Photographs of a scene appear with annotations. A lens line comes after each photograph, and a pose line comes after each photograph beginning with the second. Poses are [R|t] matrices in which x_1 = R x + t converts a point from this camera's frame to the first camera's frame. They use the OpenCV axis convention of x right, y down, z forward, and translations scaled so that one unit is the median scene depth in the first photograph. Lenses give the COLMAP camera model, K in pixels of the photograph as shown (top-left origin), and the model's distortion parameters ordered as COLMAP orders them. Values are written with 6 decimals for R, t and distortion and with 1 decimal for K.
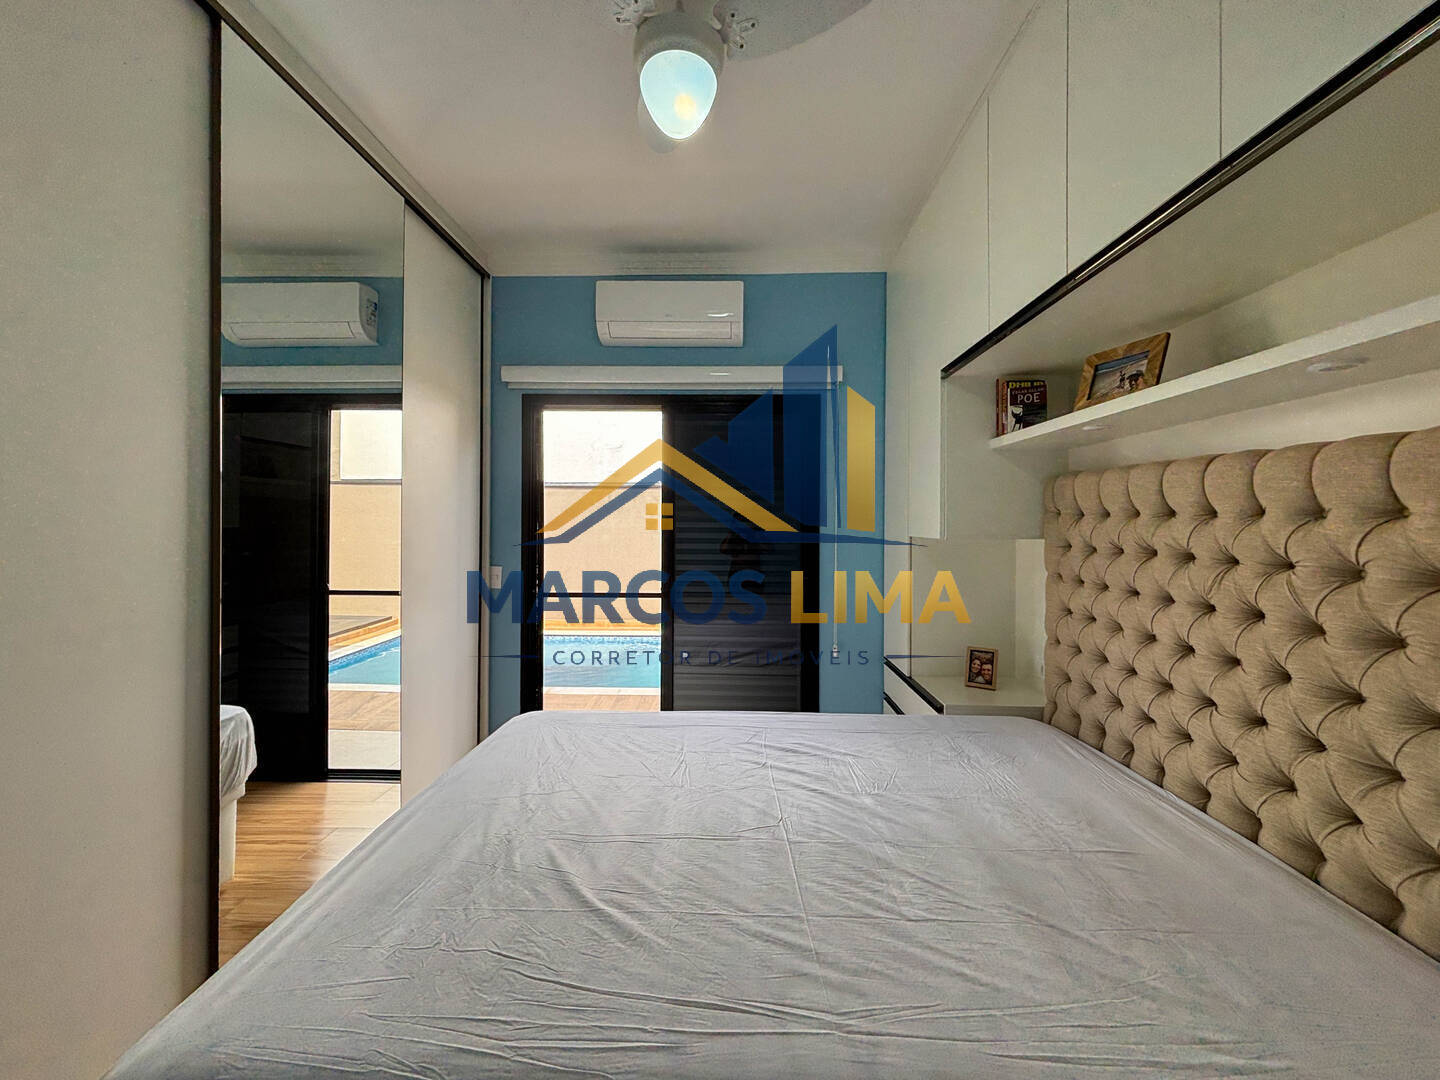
lens RADIAL K [[585.9, 0, 714.9], [0, 585.9, 526.5], [0, 0, 1]] dist [0.004042, -0.001764]
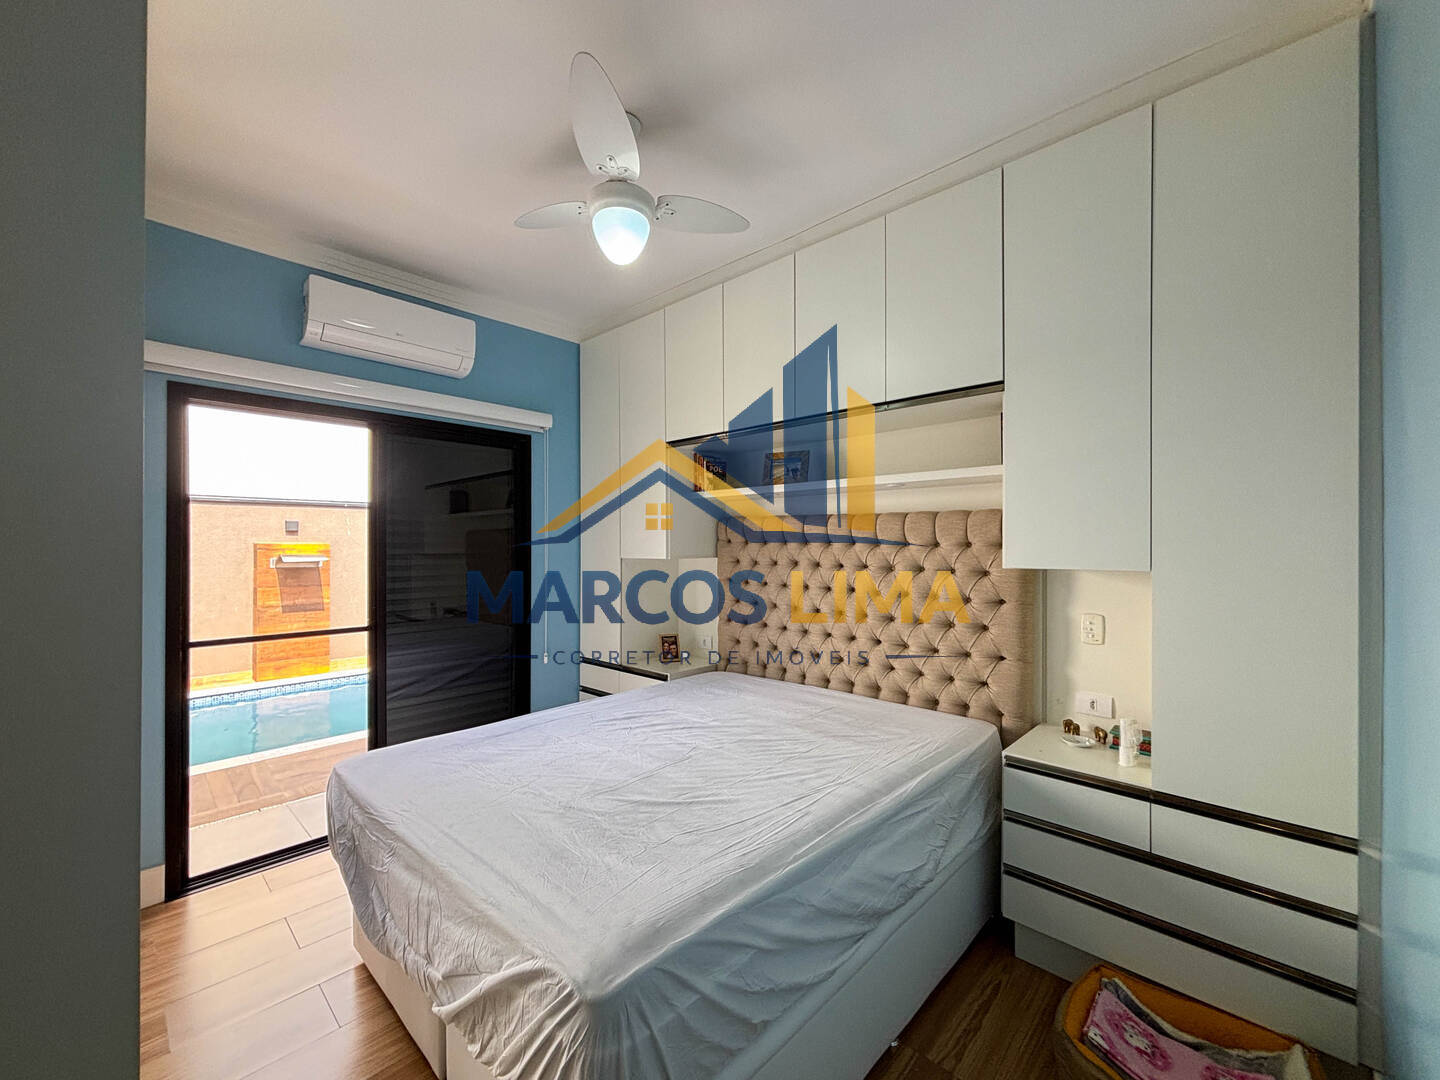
lens RADIAL K [[585.9, 0, 713.2], [0, 585.9, 543.3], [0, 0, 1]] dist [0.004042, -0.001764]
pose [[0.659359, -0.003100, 0.751822, -0.769189], [0.009314, 0.999948, -0.004045, -0.012476], [-0.751771, 0.009670, 0.659353, -0.038872]]
